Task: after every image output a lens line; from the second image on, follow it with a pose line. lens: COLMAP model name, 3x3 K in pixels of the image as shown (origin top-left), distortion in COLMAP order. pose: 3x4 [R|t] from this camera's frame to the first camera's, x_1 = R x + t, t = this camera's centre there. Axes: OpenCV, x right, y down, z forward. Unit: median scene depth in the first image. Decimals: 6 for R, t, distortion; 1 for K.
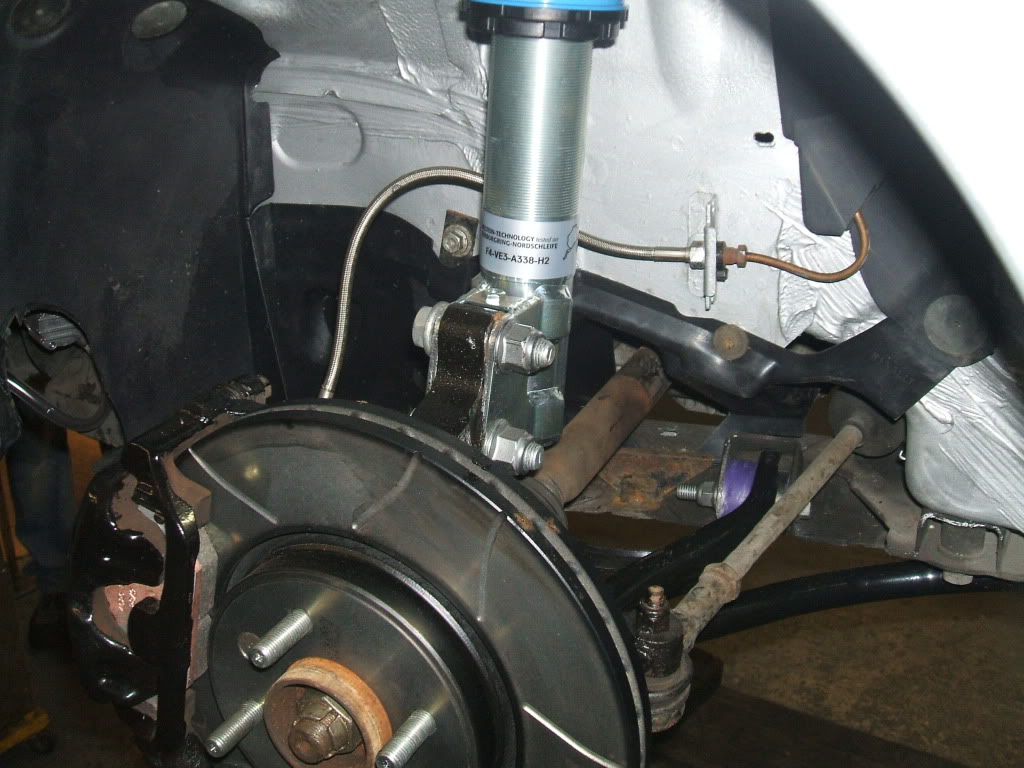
lens RADIAL K [[1182.5, 0, 512.0], [0, 1182.5, 384.0], [0, 0, 1]] dist [-0.170829, 0.285974]
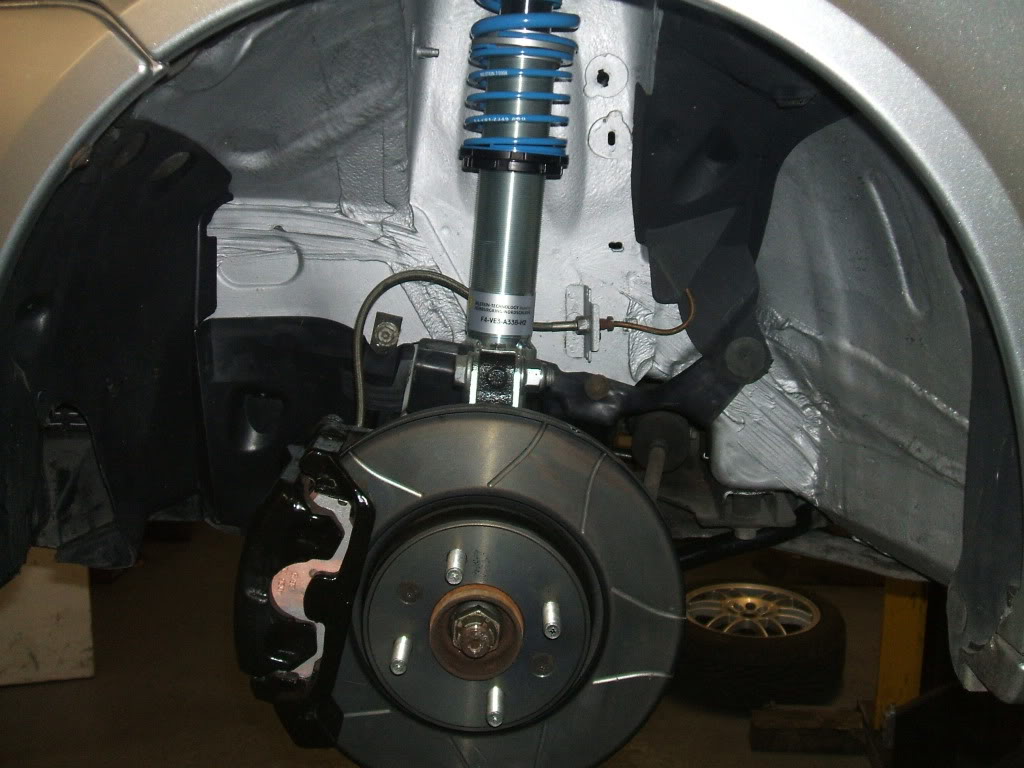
lens RADIAL K [[1182.5, 0, 512.0], [0, 1182.5, 384.0], [0, 0, 1]] dist [-0.170829, 0.285974]
pose [[0.891830, -0.057639, 0.448683, -0.580141], [0.138160, 0.979164, -0.148831, 0.168362], [-0.430755, 0.194722, 0.881211, -0.249042]]
